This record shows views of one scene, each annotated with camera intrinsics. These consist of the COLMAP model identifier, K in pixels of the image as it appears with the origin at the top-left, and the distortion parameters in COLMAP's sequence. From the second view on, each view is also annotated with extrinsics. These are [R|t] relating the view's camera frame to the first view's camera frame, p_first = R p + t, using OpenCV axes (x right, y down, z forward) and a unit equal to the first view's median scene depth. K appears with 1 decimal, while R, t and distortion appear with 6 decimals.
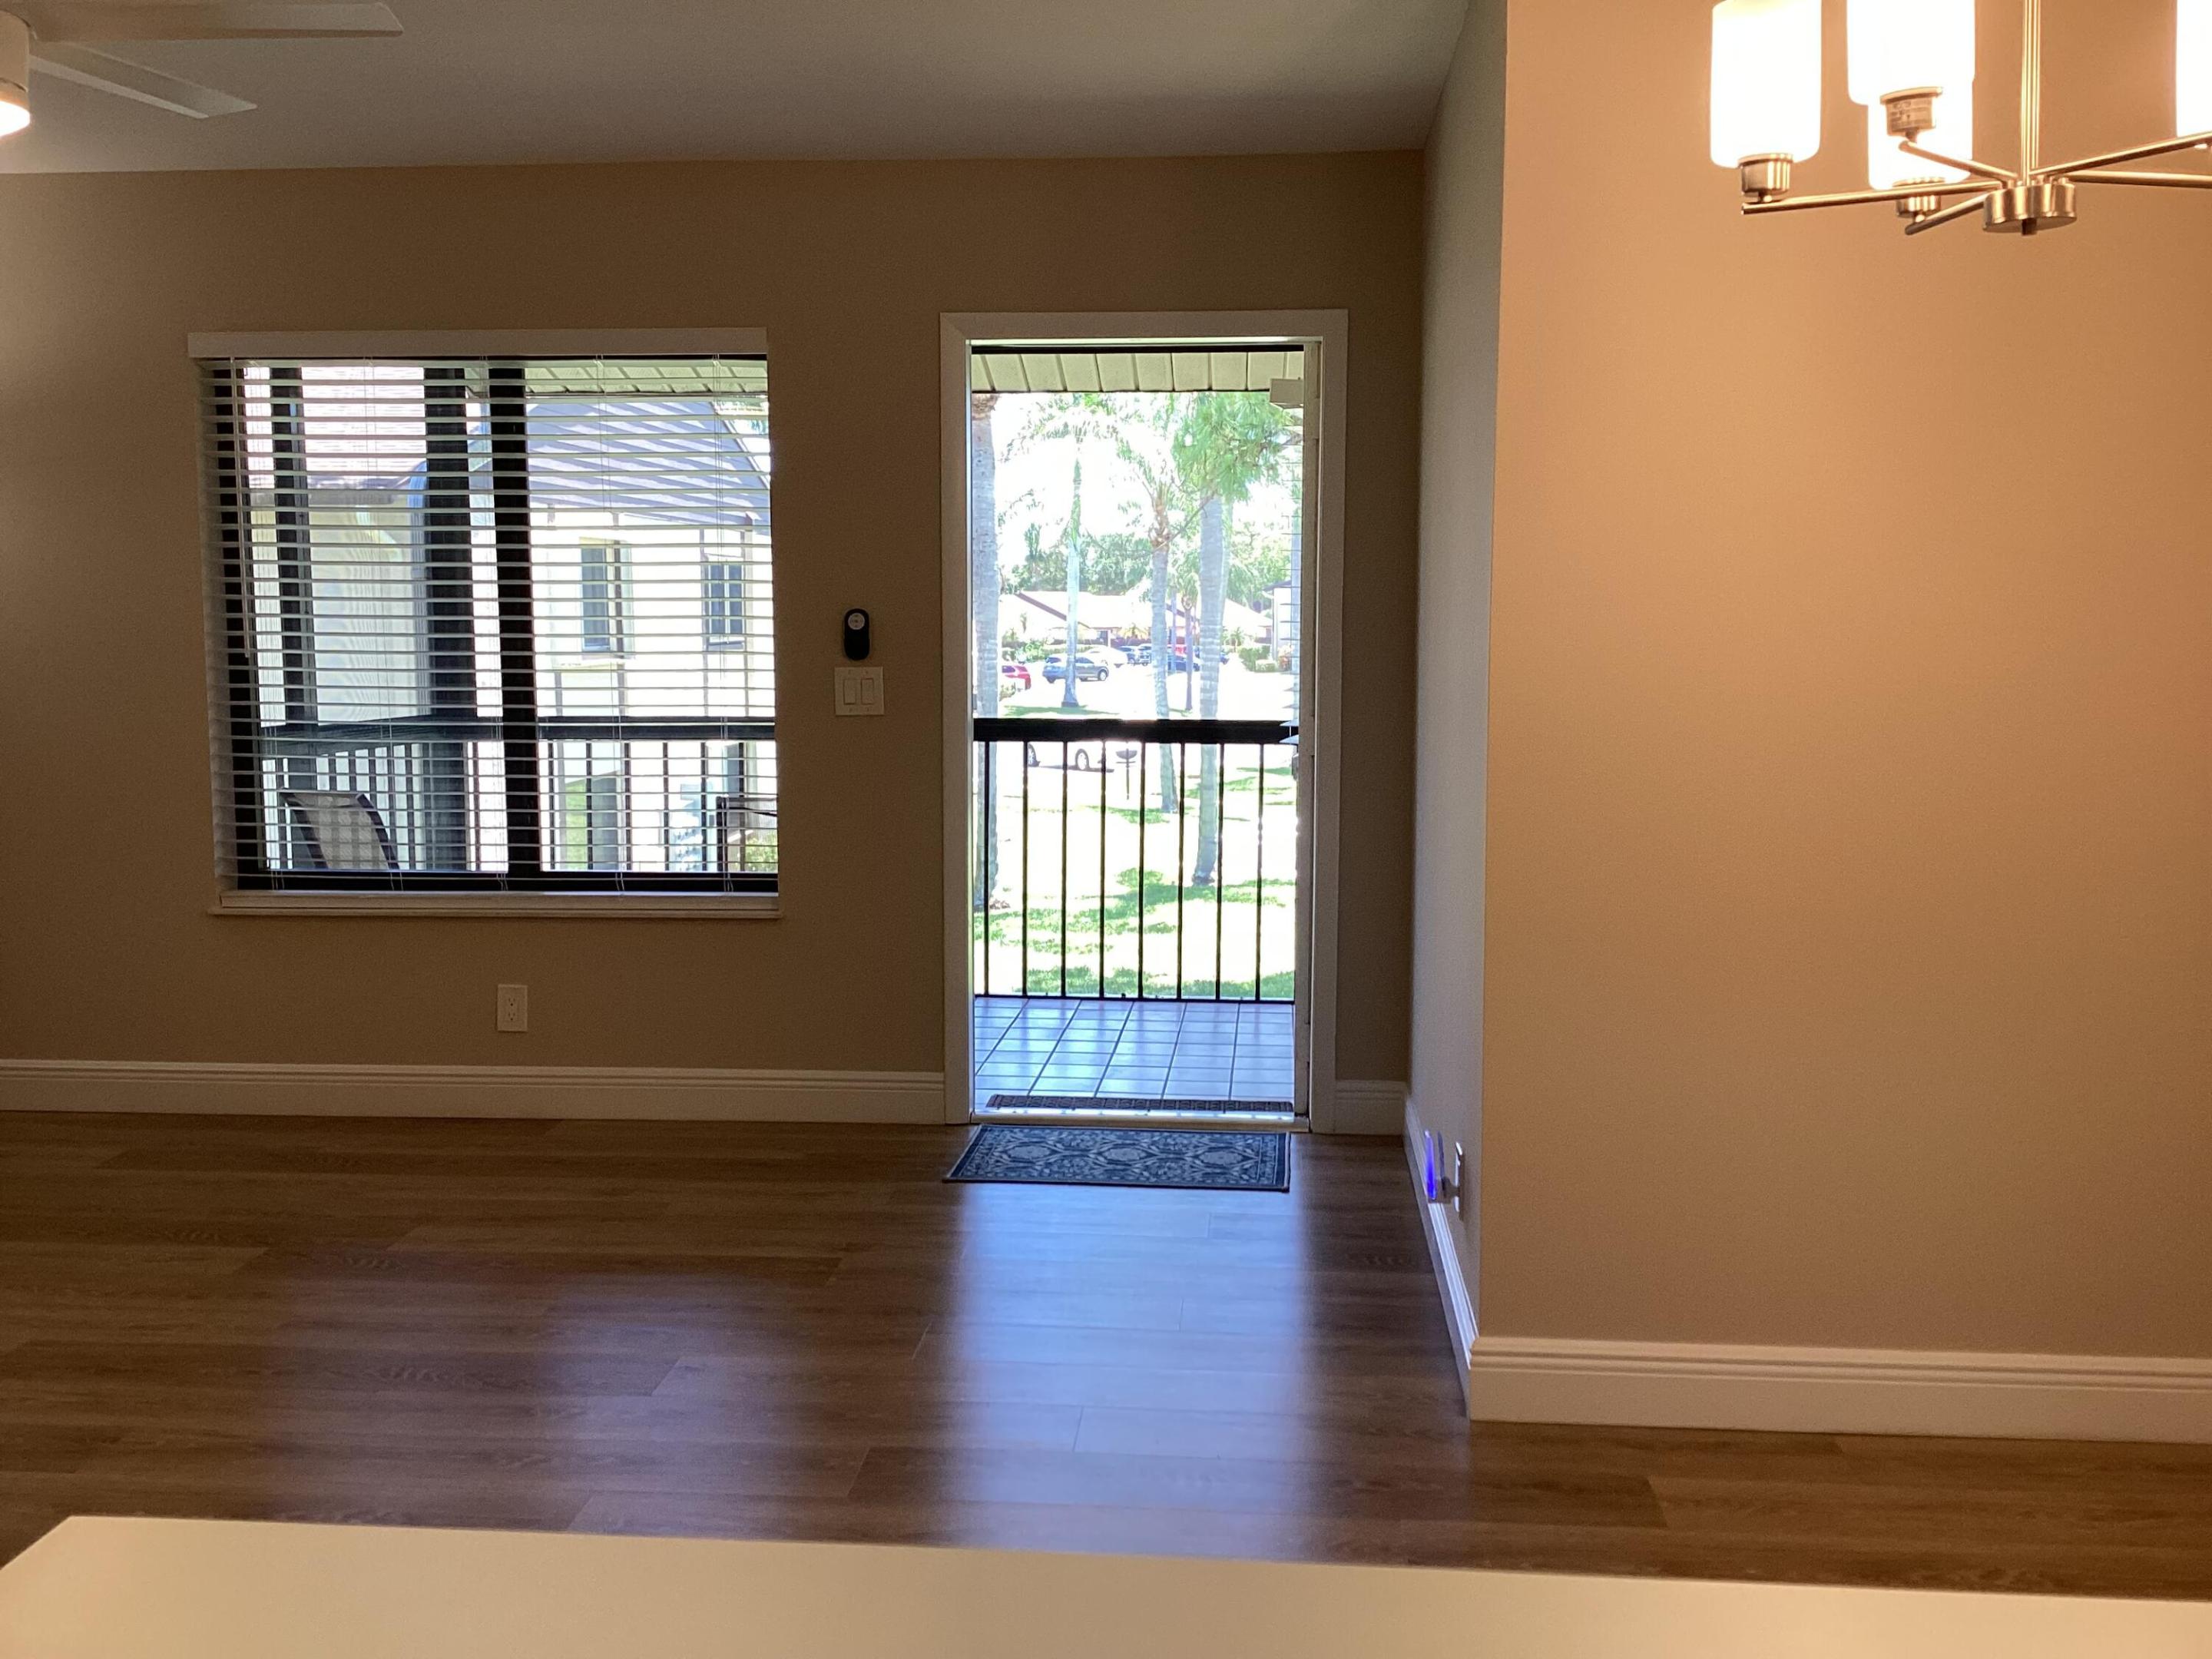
lens RADIAL K [[1988.2, 0, 1130.0], [0, 1988.2, 814.4], [0, 0, 1]] dist [0.129776, -0.243601]
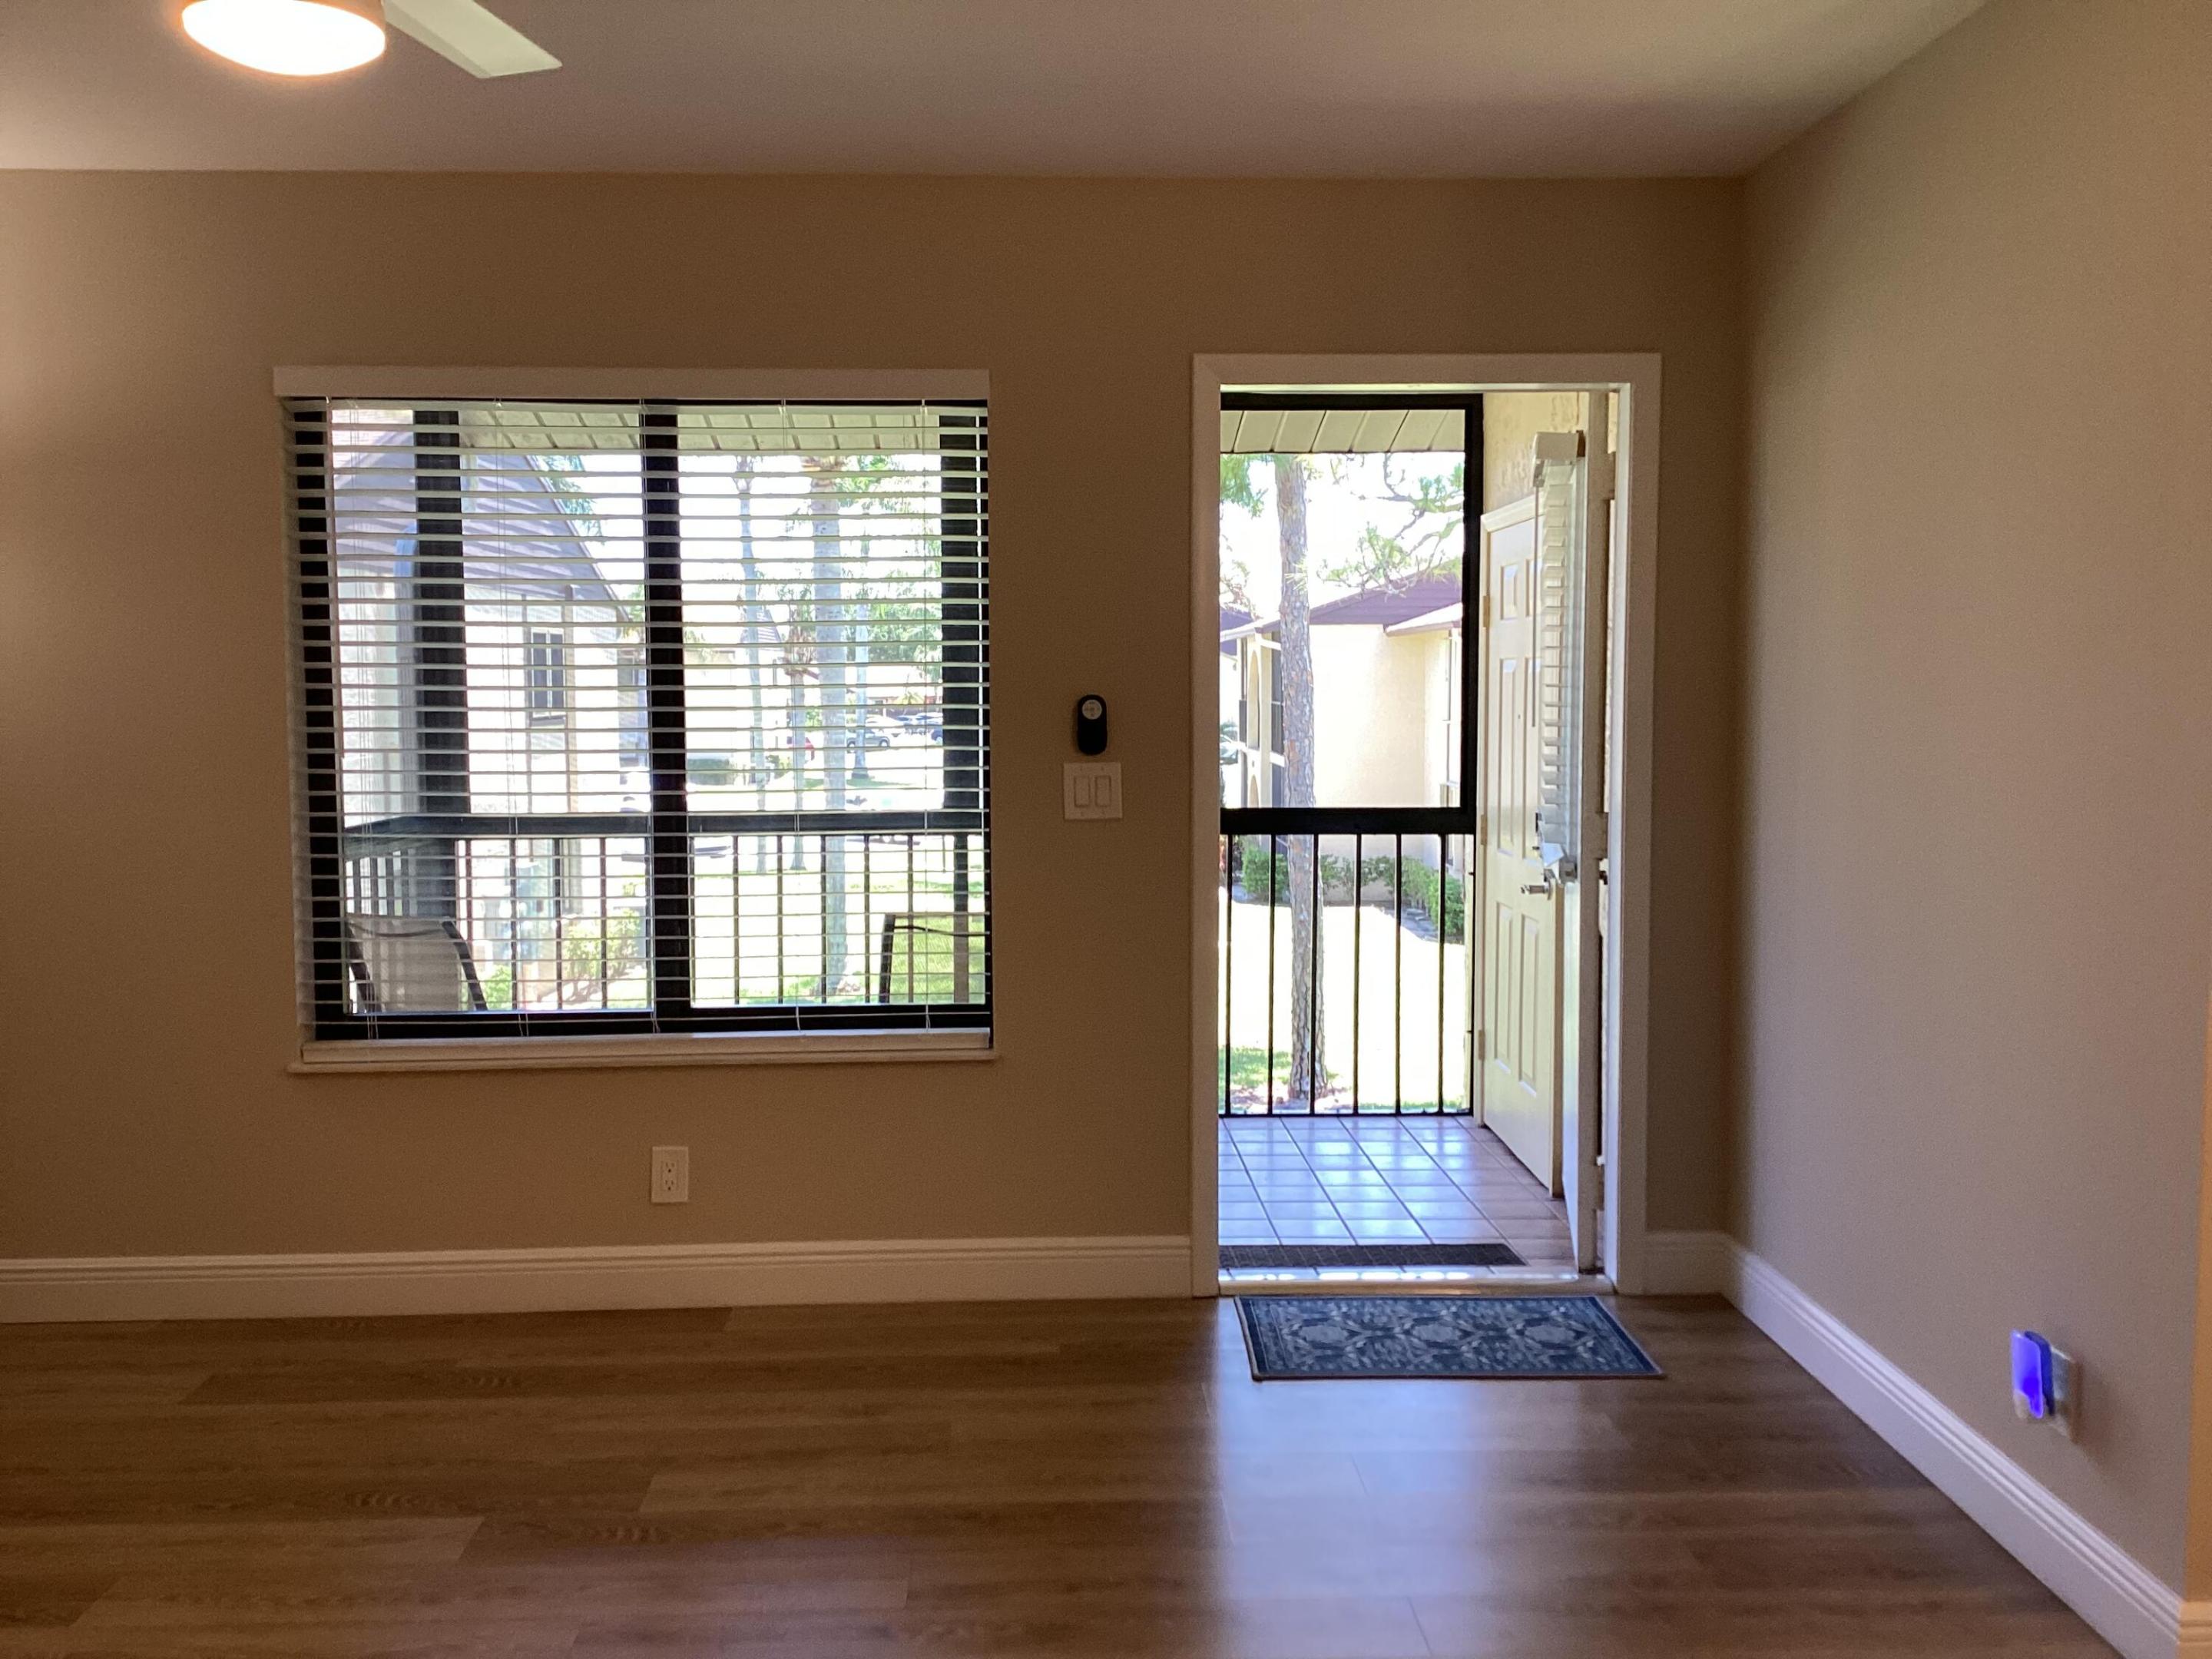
lens RADIAL K [[1988.2, 0, 1125.3], [0, 1988.2, 824.5], [0, 0, 1]] dist [0.129776, -0.243601]
pose [[0.993305, -0.013360, 0.114742, -0.222543], [0.016665, 0.999472, -0.027896, -0.023883], [-0.114309, 0.029621, 0.993004, 0.153581]]
